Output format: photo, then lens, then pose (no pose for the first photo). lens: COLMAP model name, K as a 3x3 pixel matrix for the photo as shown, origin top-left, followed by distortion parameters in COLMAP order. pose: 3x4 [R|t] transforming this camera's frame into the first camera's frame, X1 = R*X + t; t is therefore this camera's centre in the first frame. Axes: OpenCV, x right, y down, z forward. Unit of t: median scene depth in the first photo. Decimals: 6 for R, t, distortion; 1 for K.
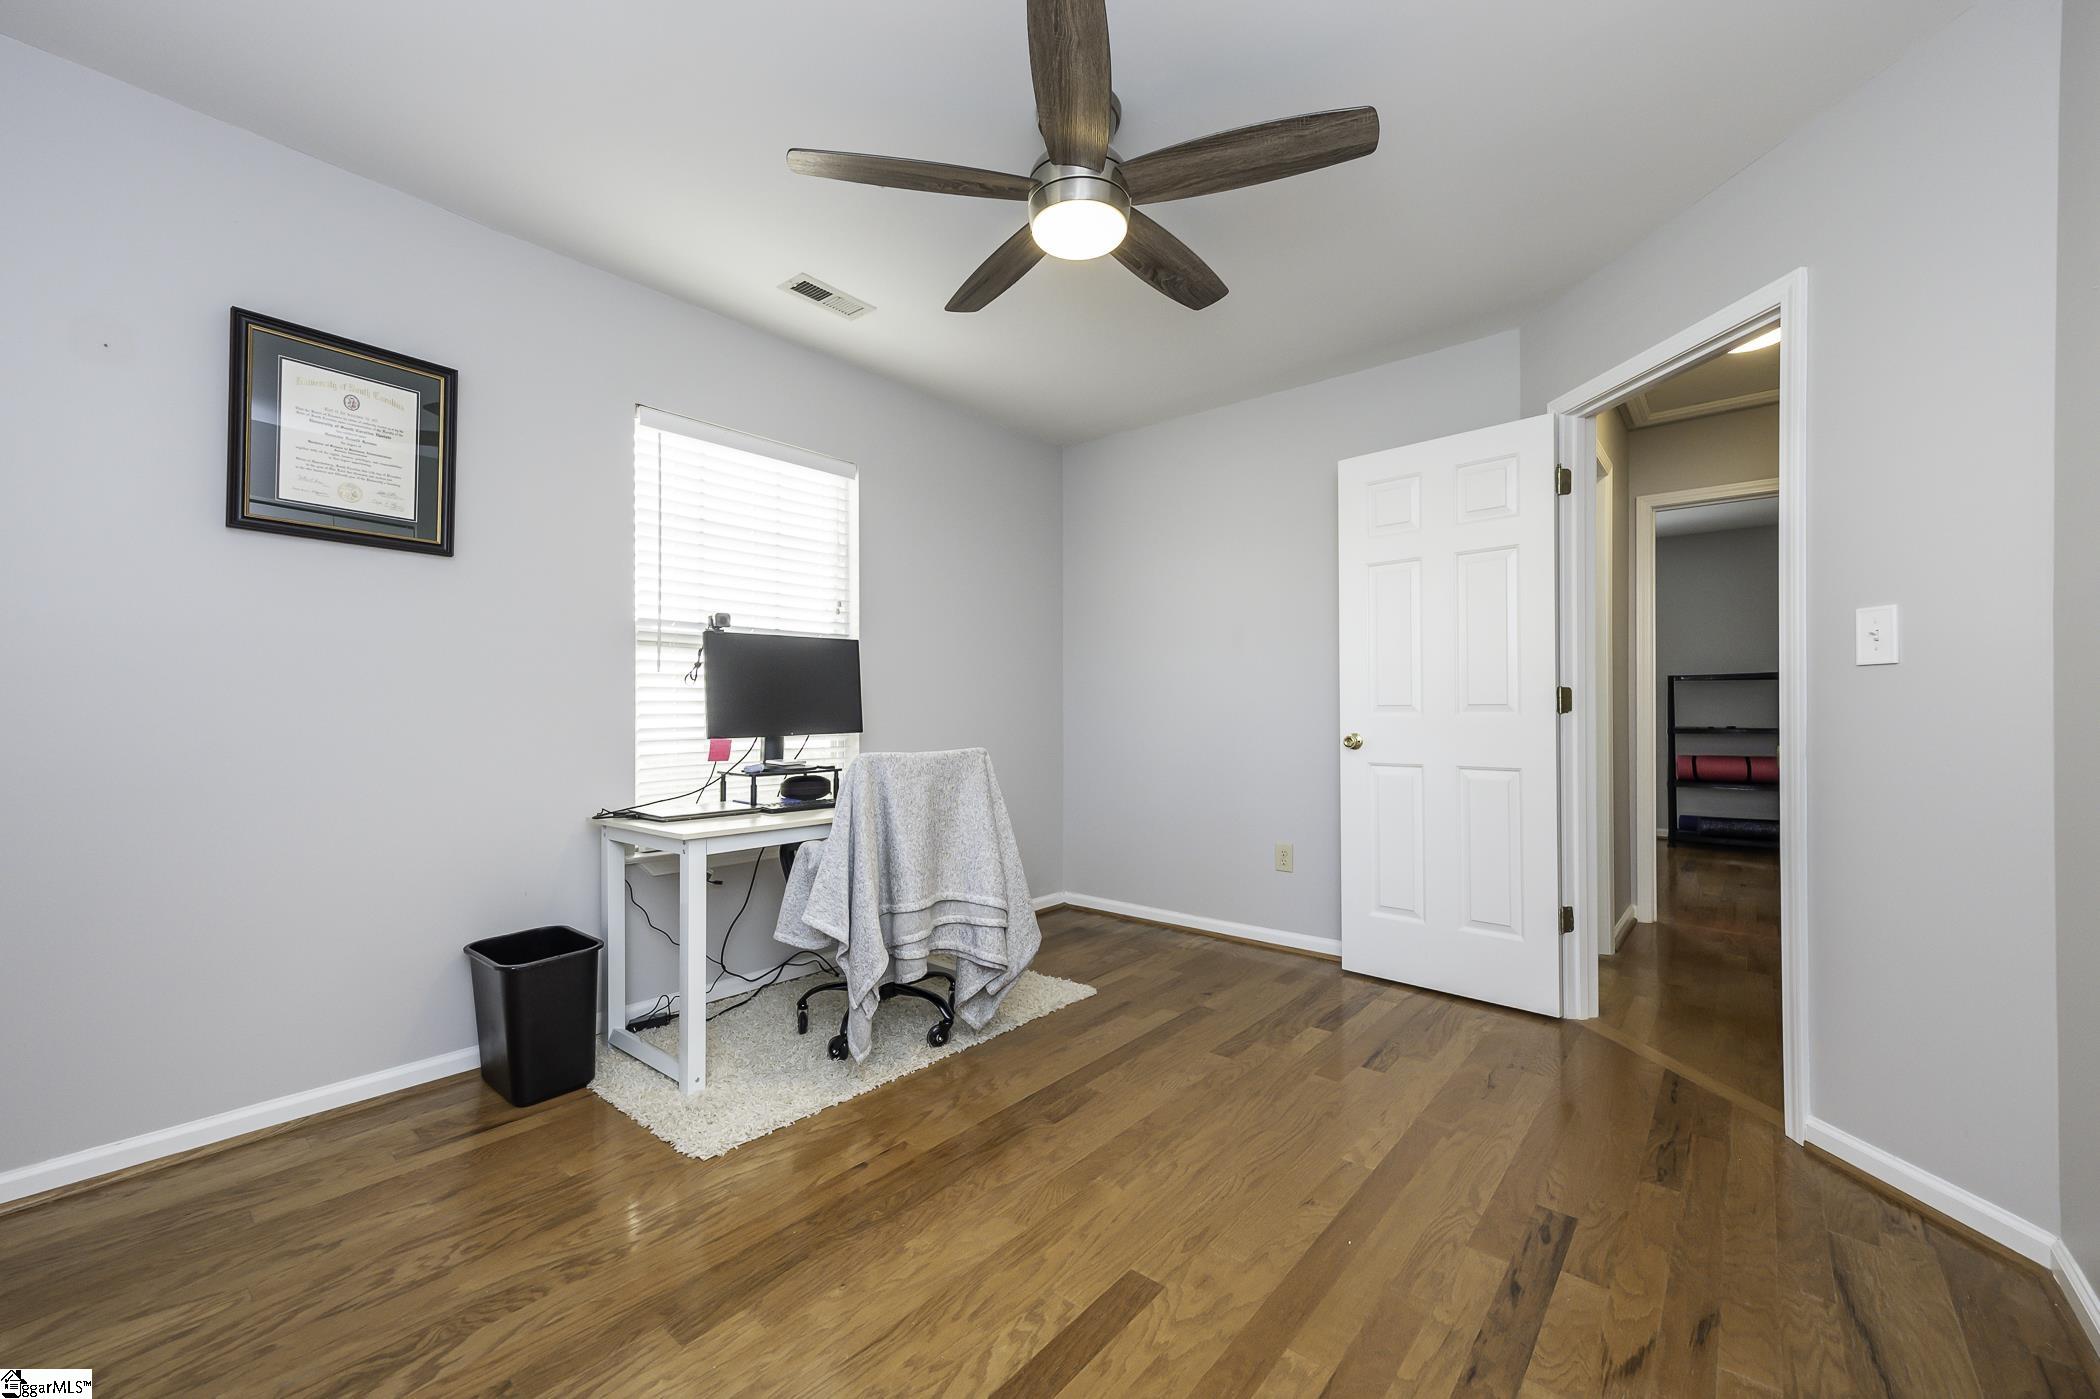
lens RADIAL K [[852.3, 0, 1050.0], [0, 852.3, 699.5], [0, 0, 1]] dist [0.018566, 0.000132]
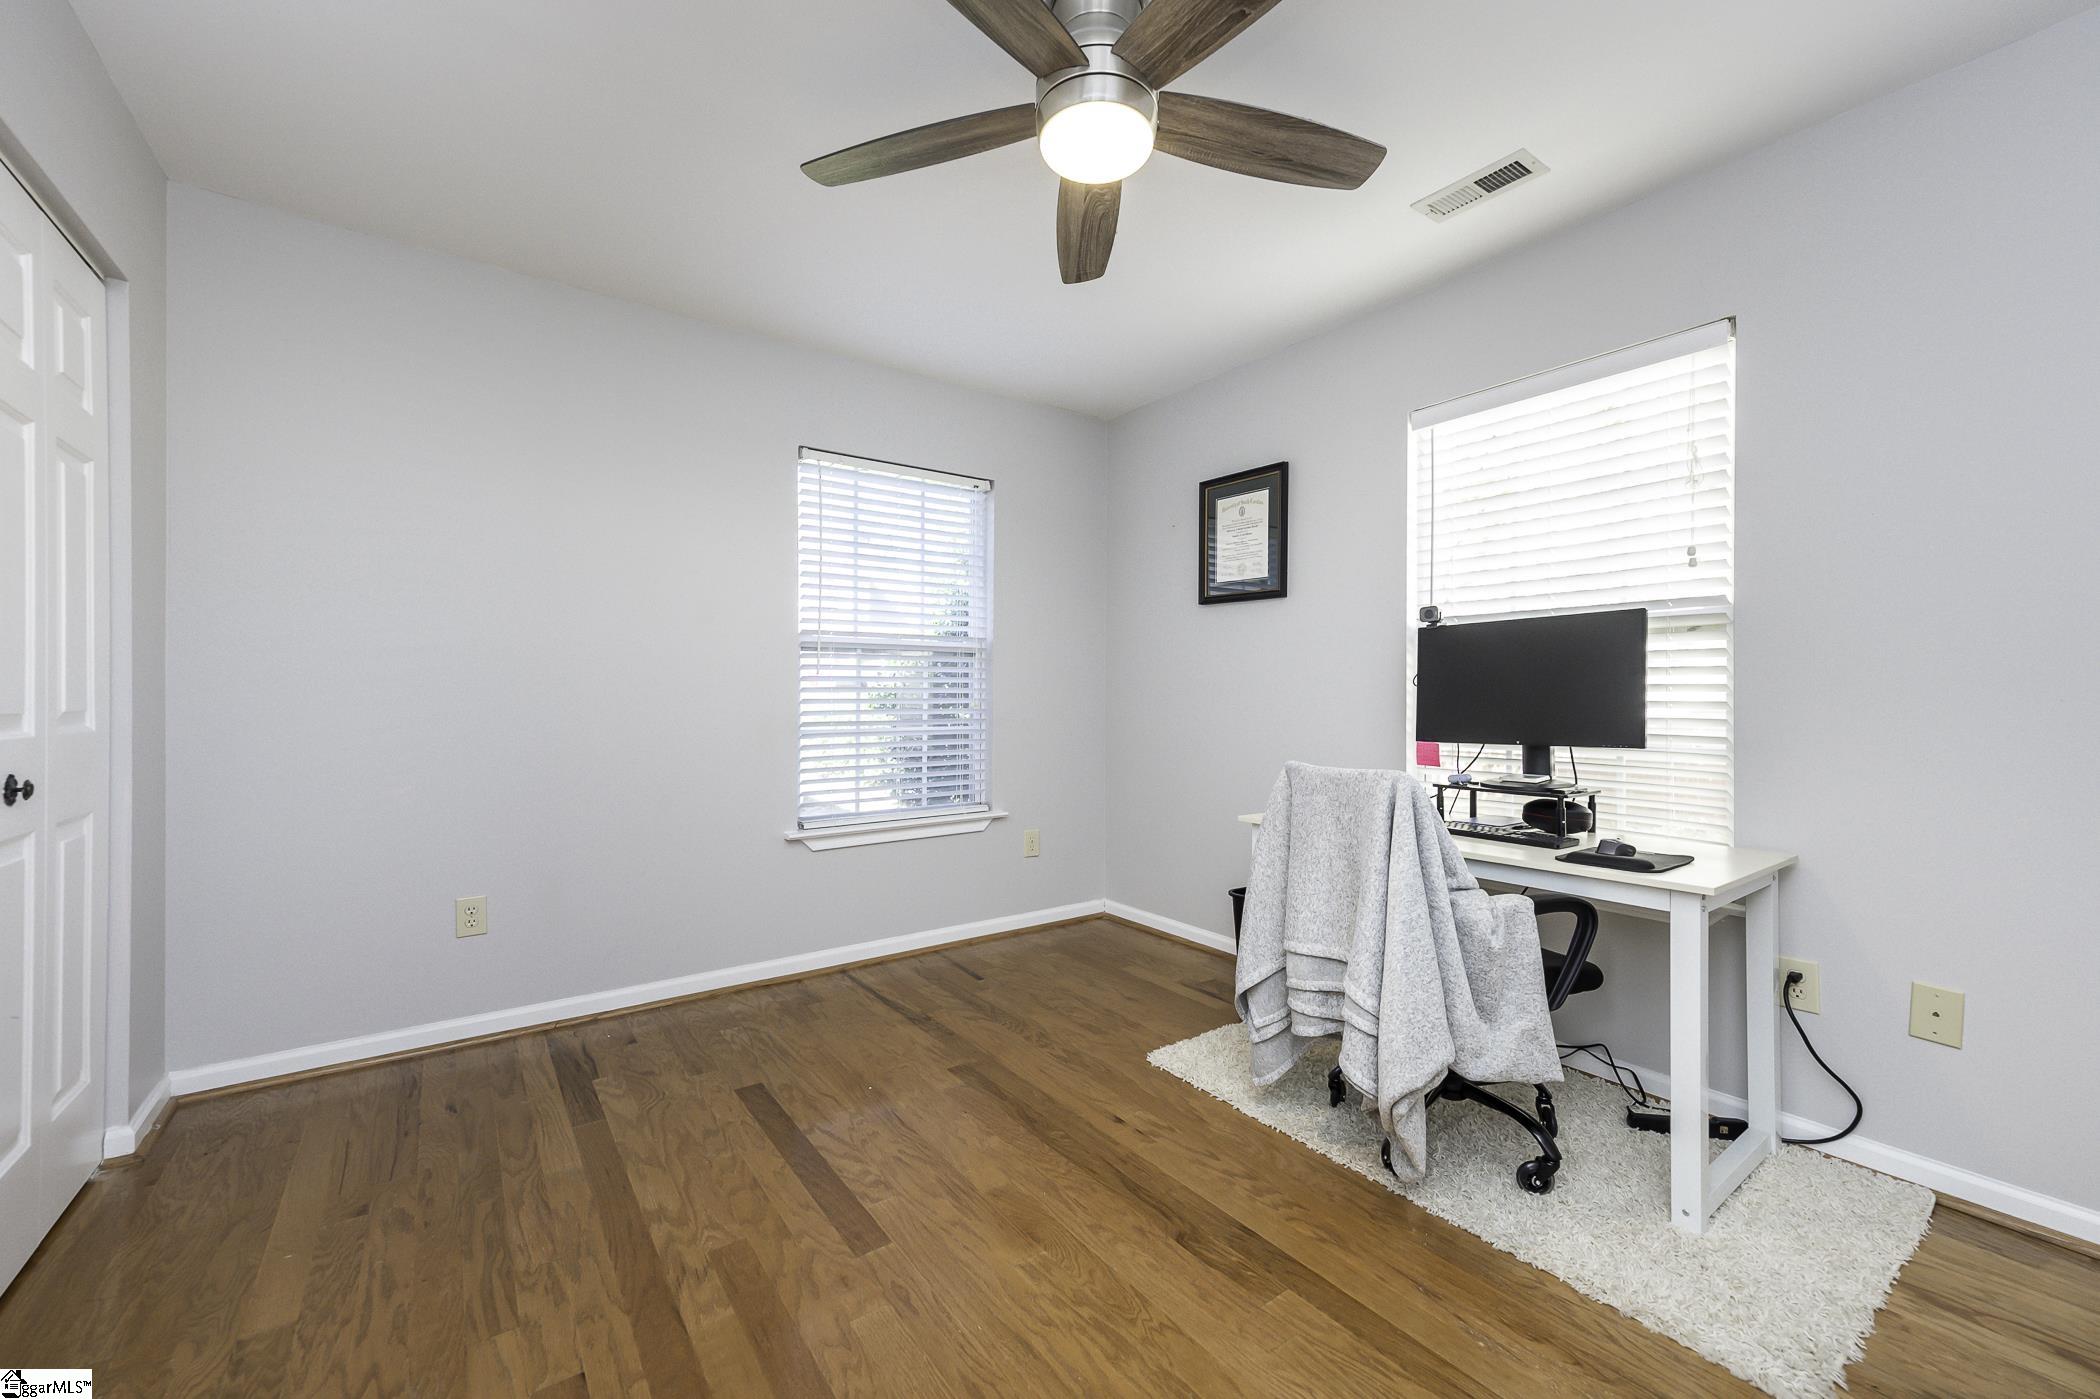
lens RADIAL K [[840.5, 0, 1052.9], [0, 840.5, 701.6], [0, 0, 1]] dist [0.009897, -0.000269]
pose [[-0.251600, 0.002525, -0.967828, 0.753310], [0.009360, 0.999956, 0.000175, -0.002218], [0.967786, -0.009015, -0.251613, 1.046340]]
